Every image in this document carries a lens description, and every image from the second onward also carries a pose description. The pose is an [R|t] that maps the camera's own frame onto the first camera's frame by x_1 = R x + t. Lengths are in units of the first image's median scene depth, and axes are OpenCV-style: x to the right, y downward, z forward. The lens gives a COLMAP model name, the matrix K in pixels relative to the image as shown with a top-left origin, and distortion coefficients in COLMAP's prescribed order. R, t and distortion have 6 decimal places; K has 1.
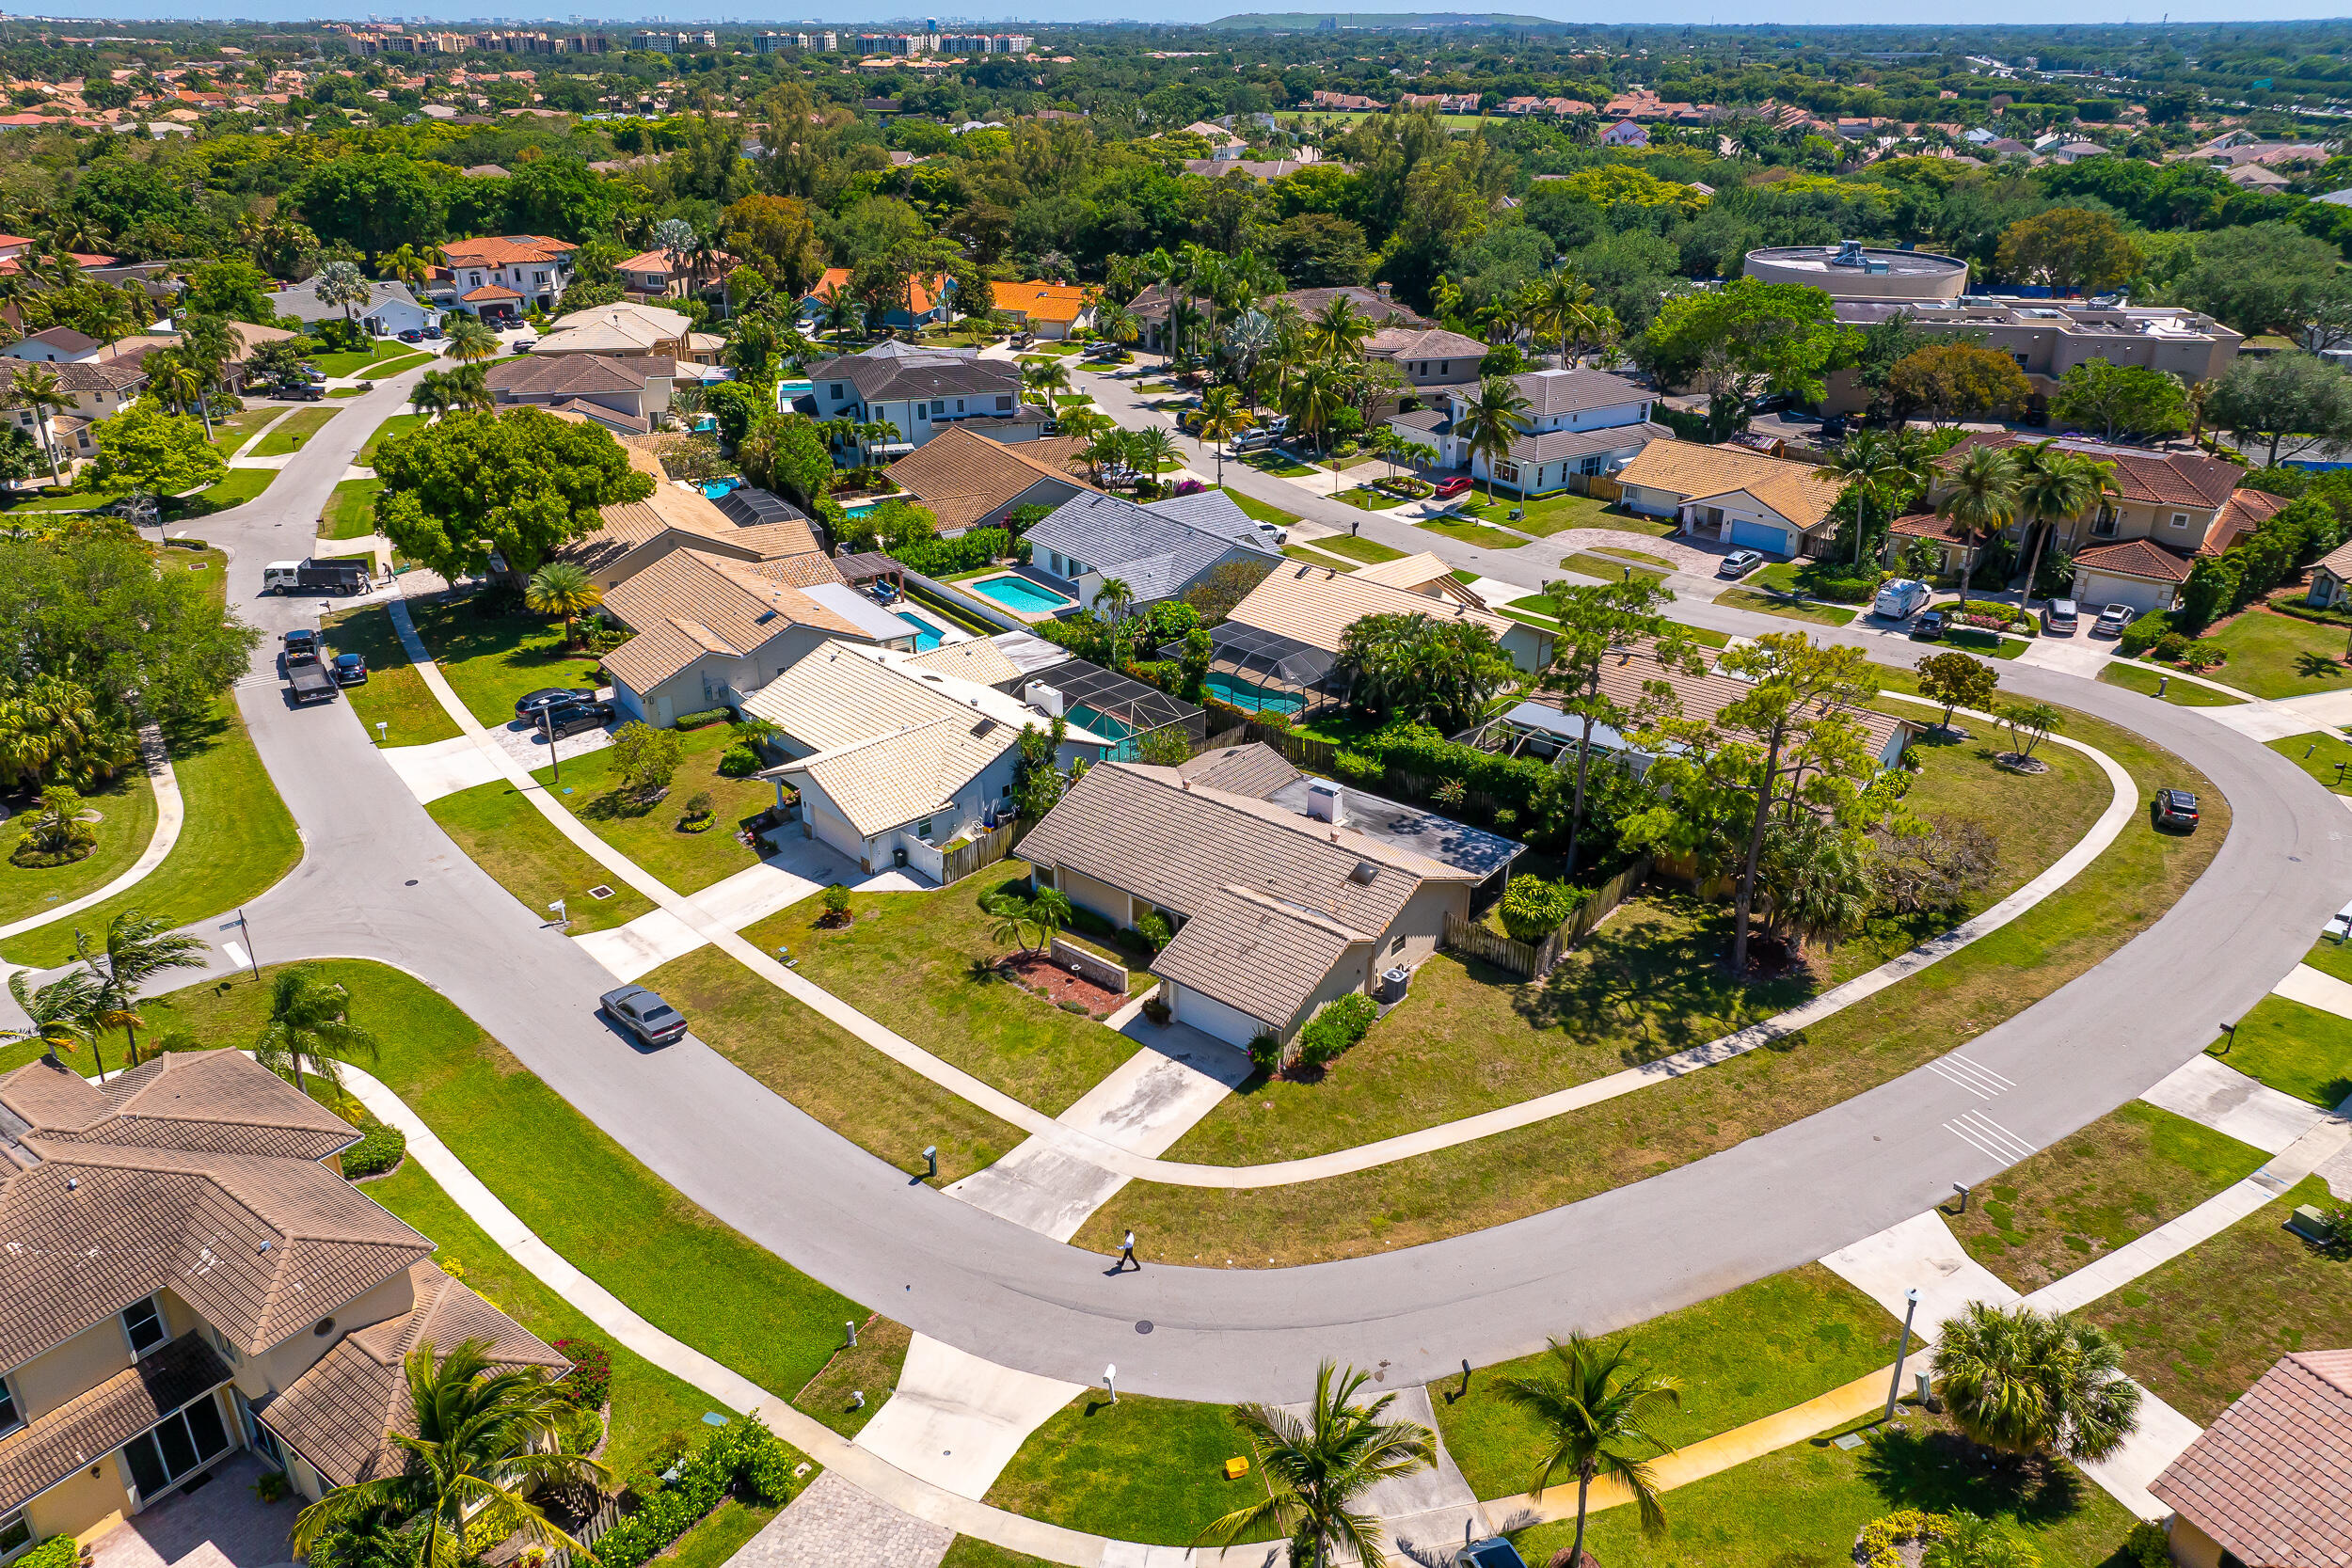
lens RADIAL K [[1629.8, 0, 1170.8], [0, 1629.8, 773.0], [0, 0, 1]] dist [0.006568, -0.006893]
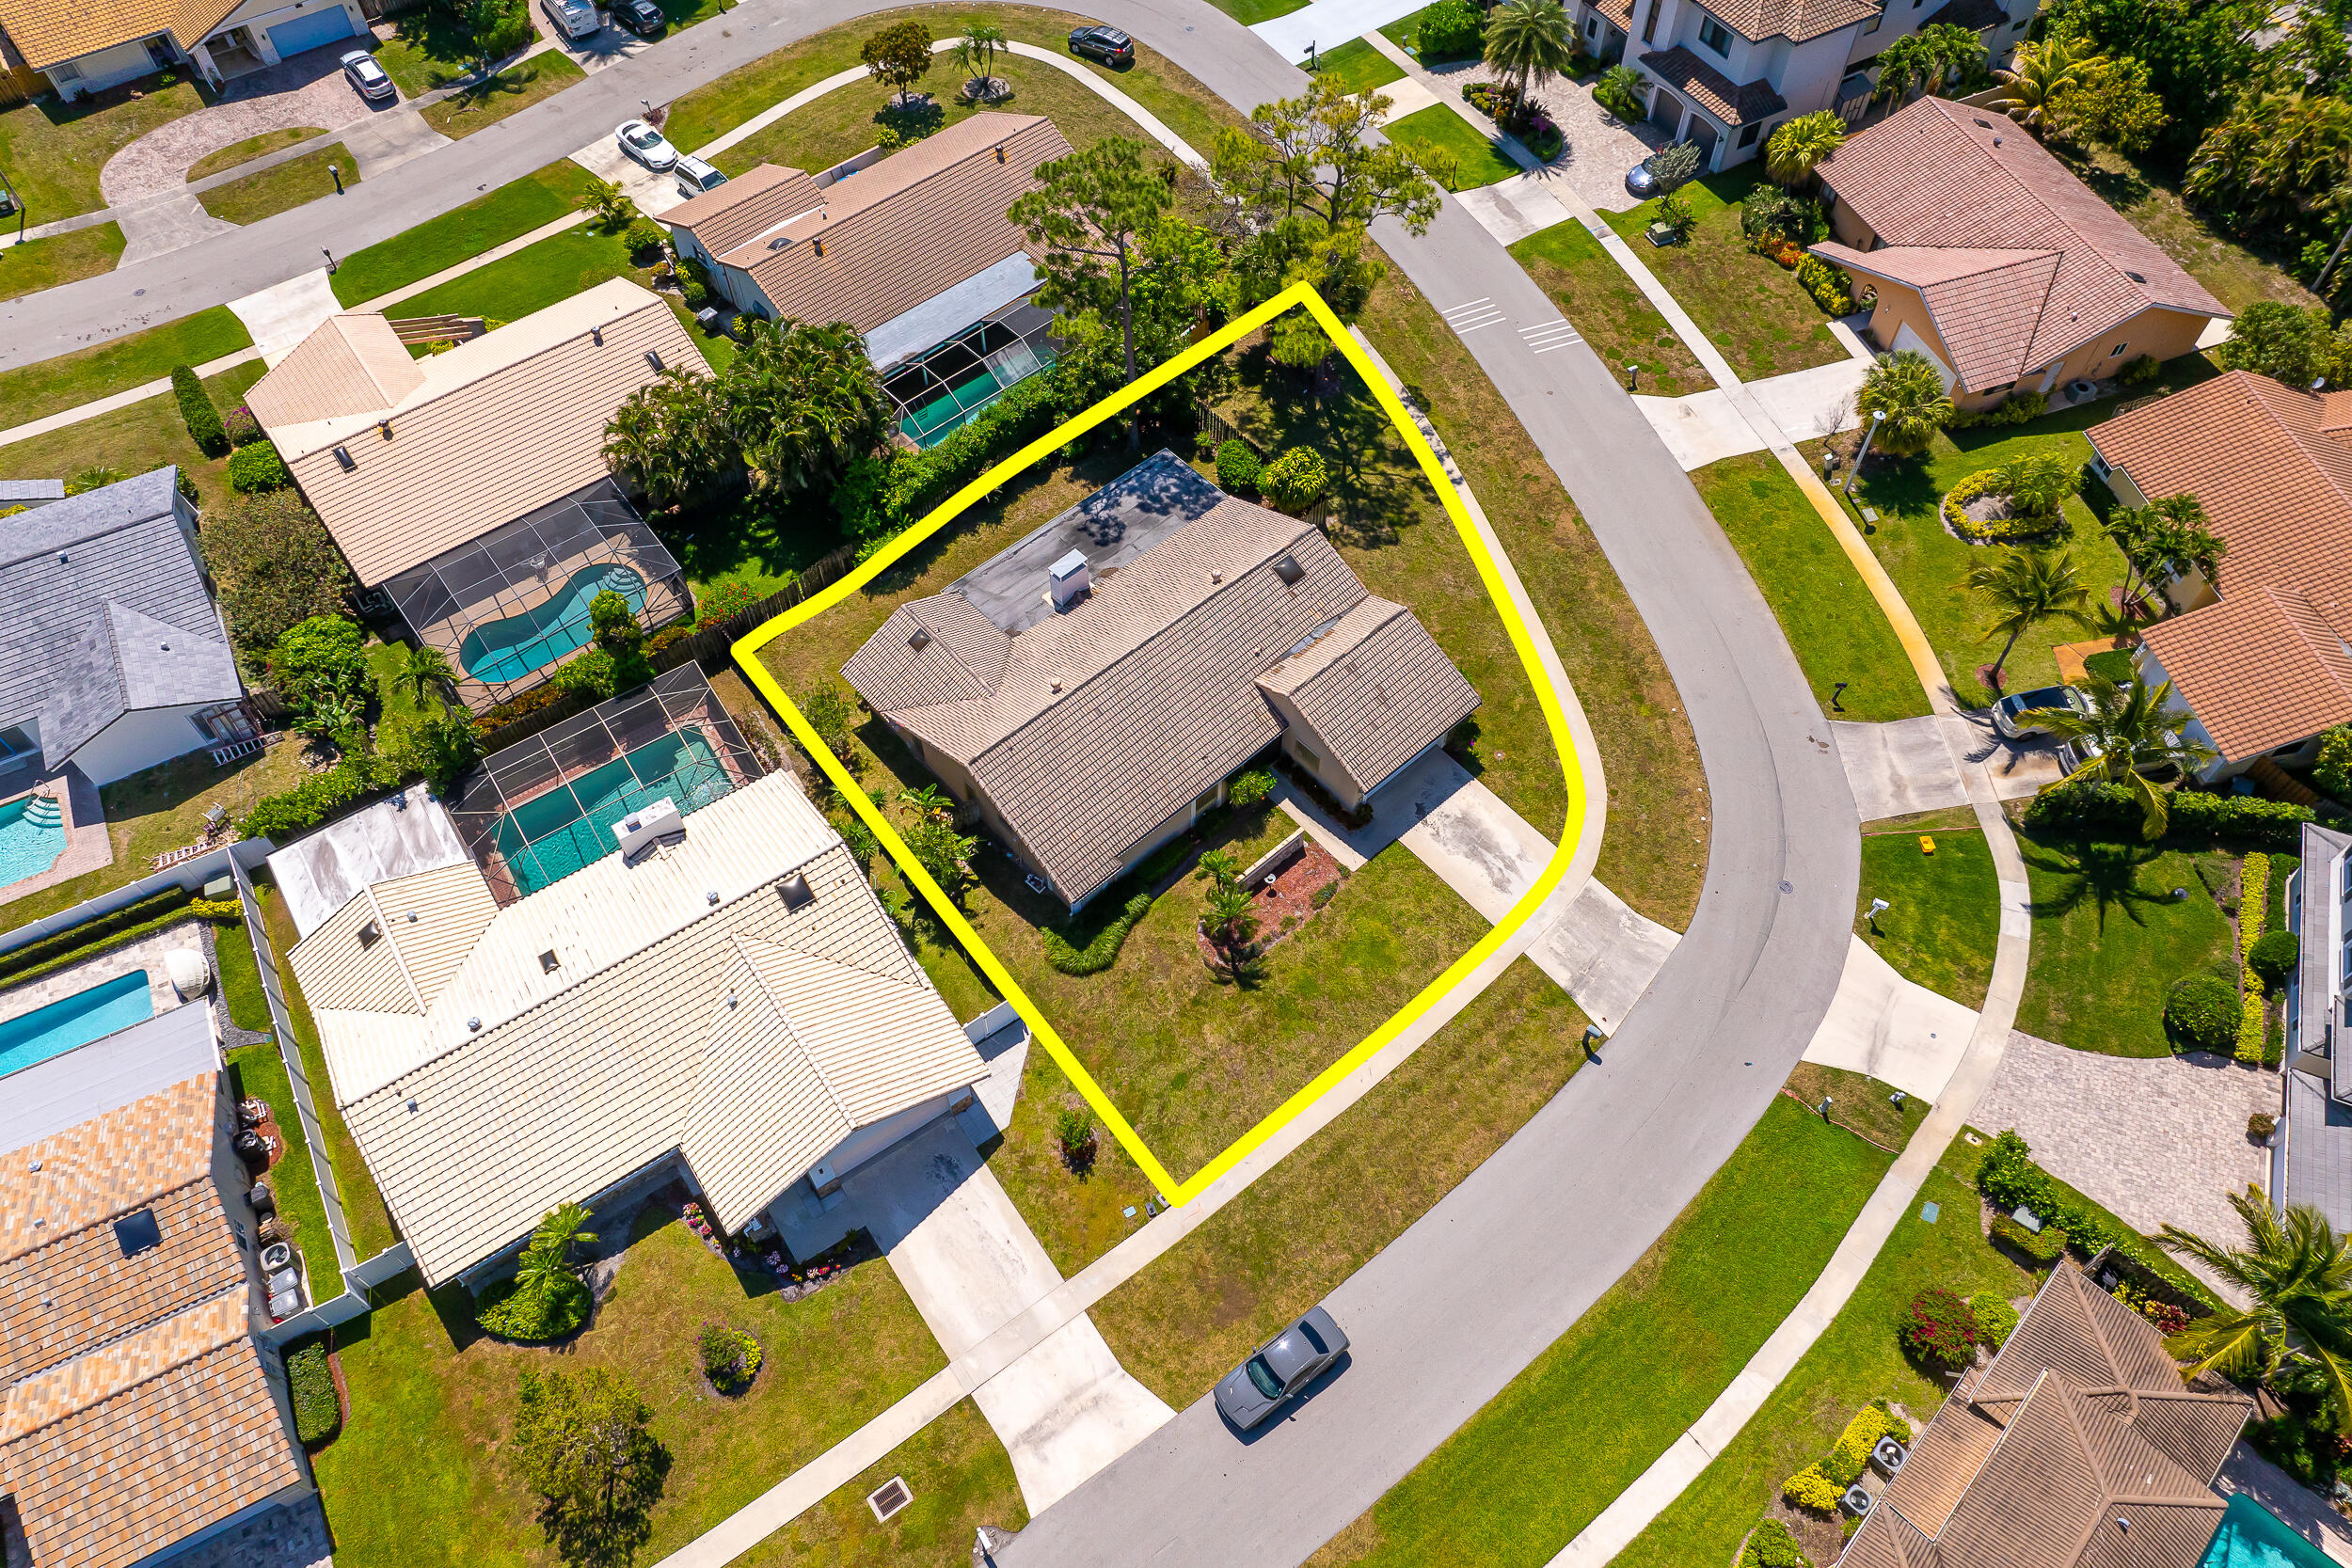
lens RADIAL K [[1629.8, 0, 1170.8], [0, 1629.8, 773.0], [0, 0, 1]] dist [0.006568, -0.006893]
pose [[0.140541, -0.805461, 0.575744, -0.362995], [0.409599, 0.576719, 0.706841, -0.387285], [-0.901375, 0.136484, 0.410969, 0.455816]]
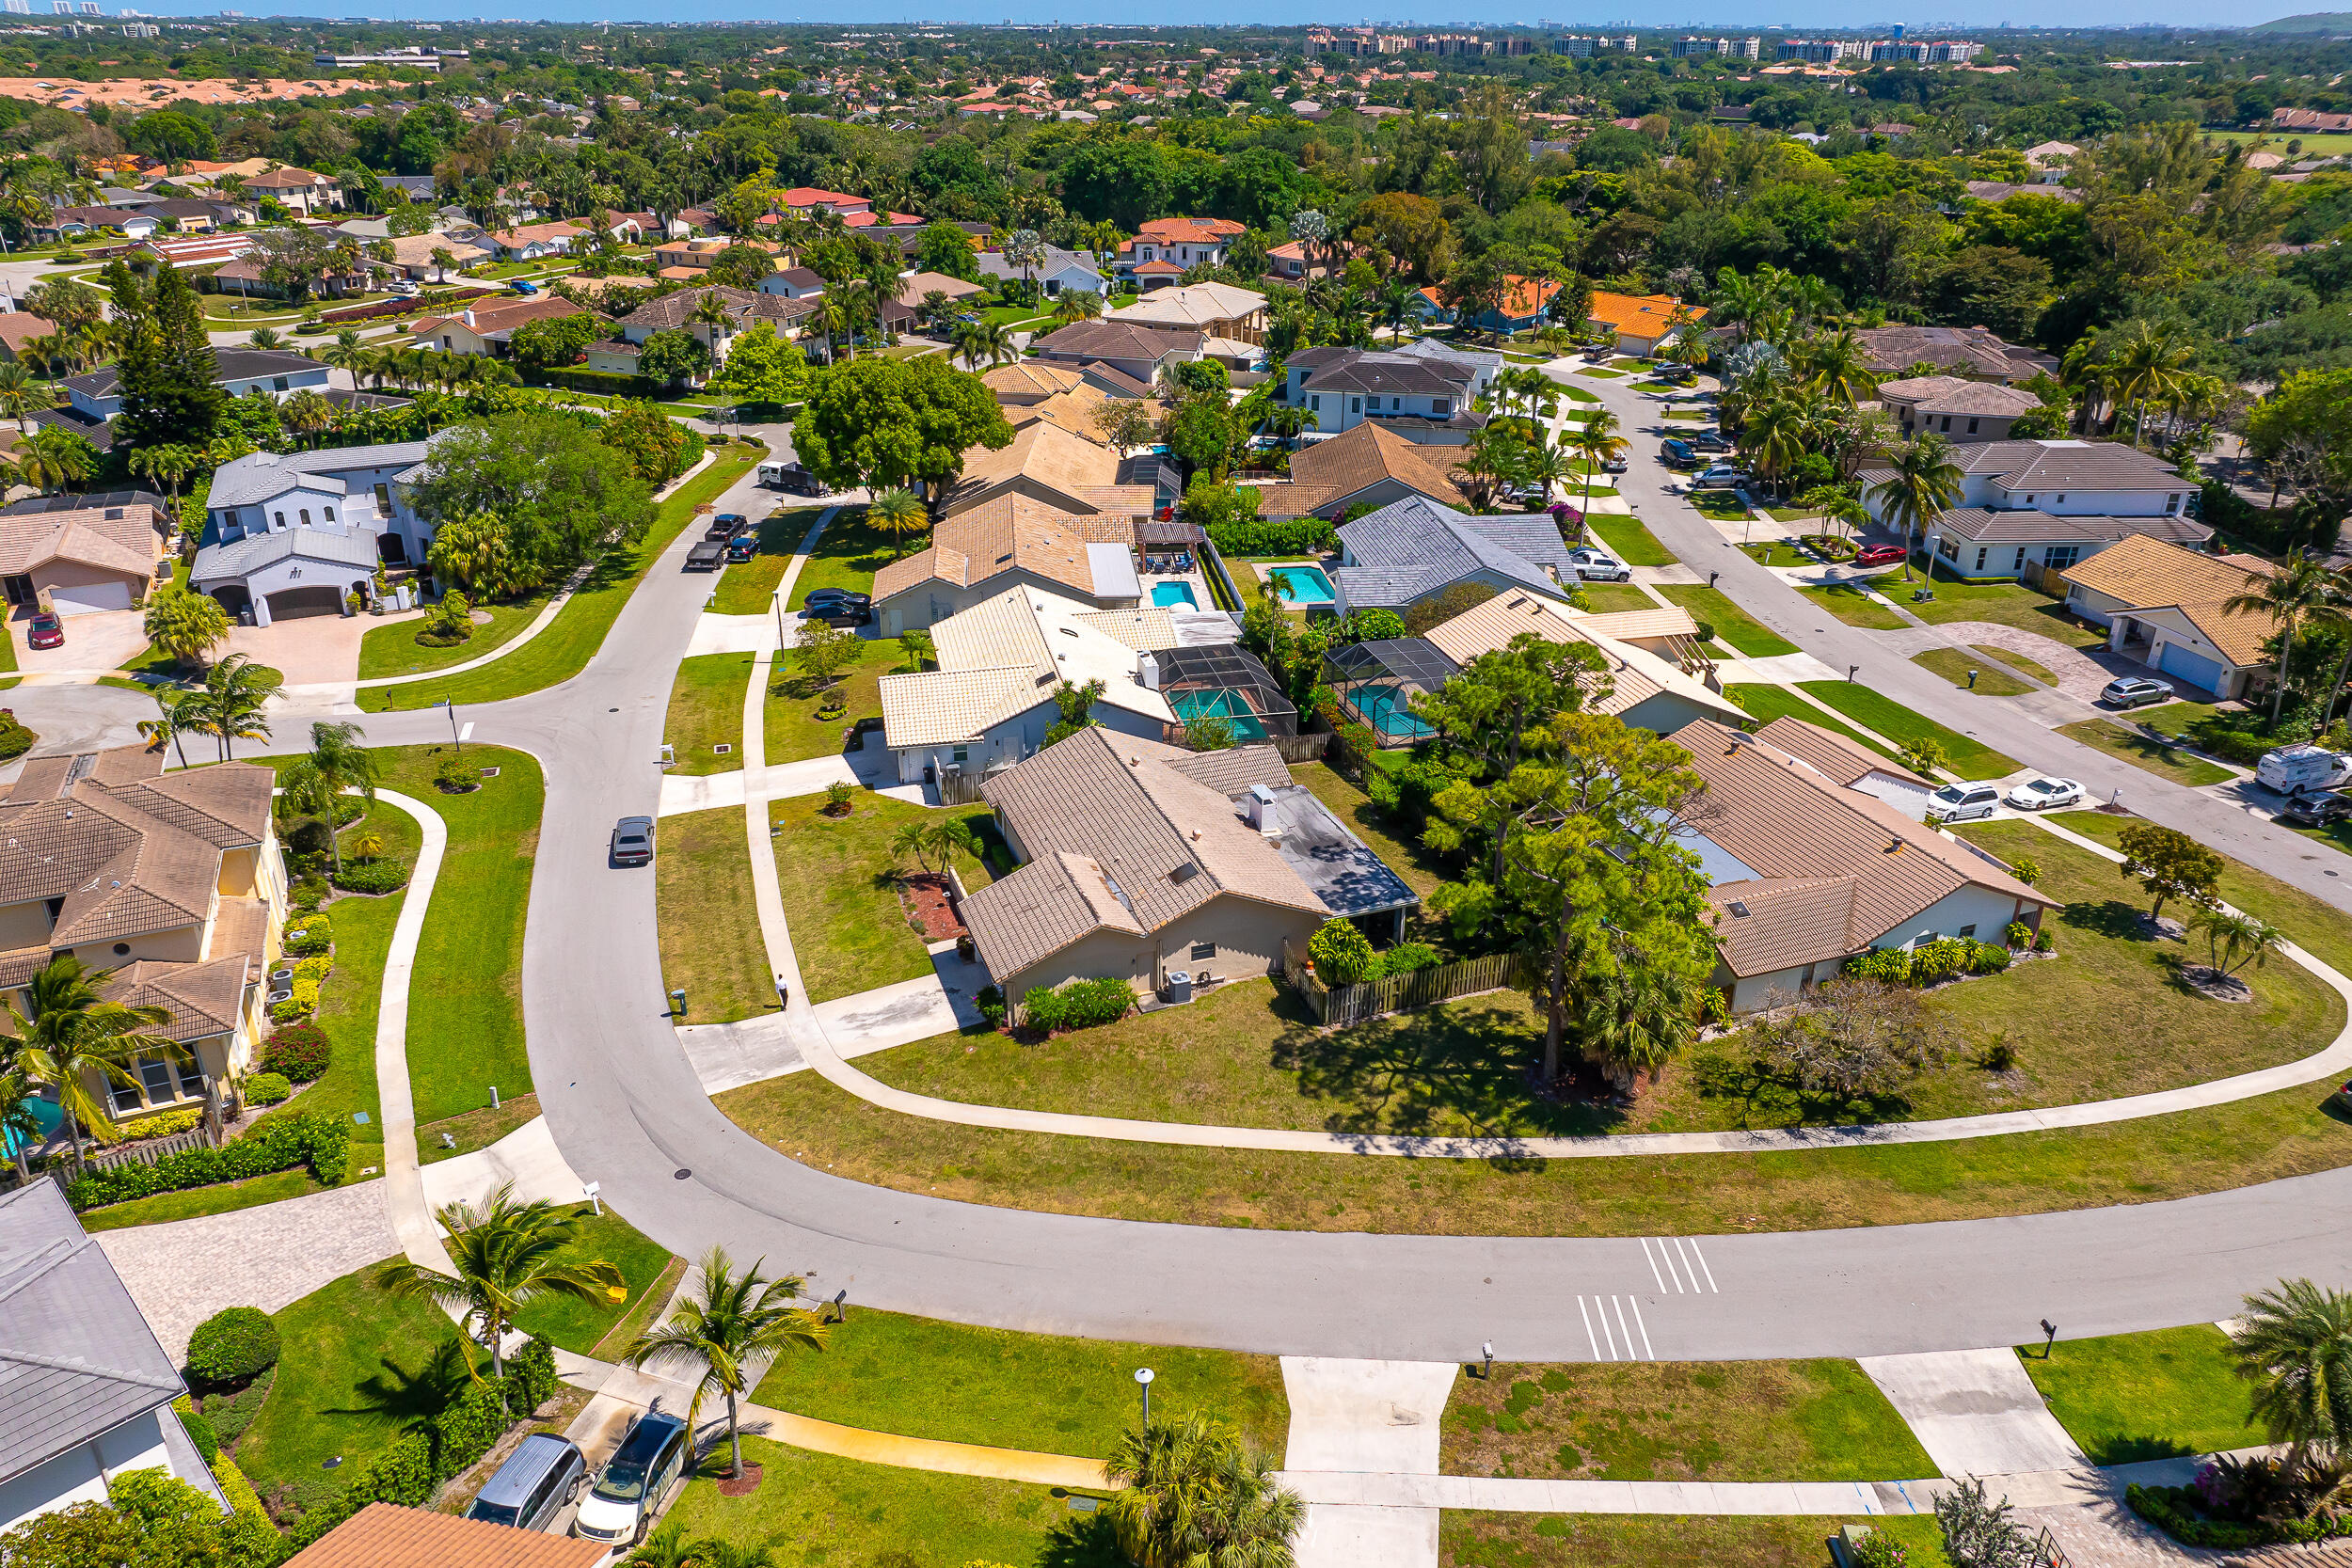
lens RADIAL K [[1629.8, 0, 1170.8], [0, 1629.8, 773.0], [0, 0, 1]] dist [0.006568, -0.006893]
pose [[0.862295, 0.214750, -0.458616, 0.372303], [-0.215845, 0.975107, 0.050765, -0.031632], [0.458102, 0.055216, 0.887183, 0.068092]]
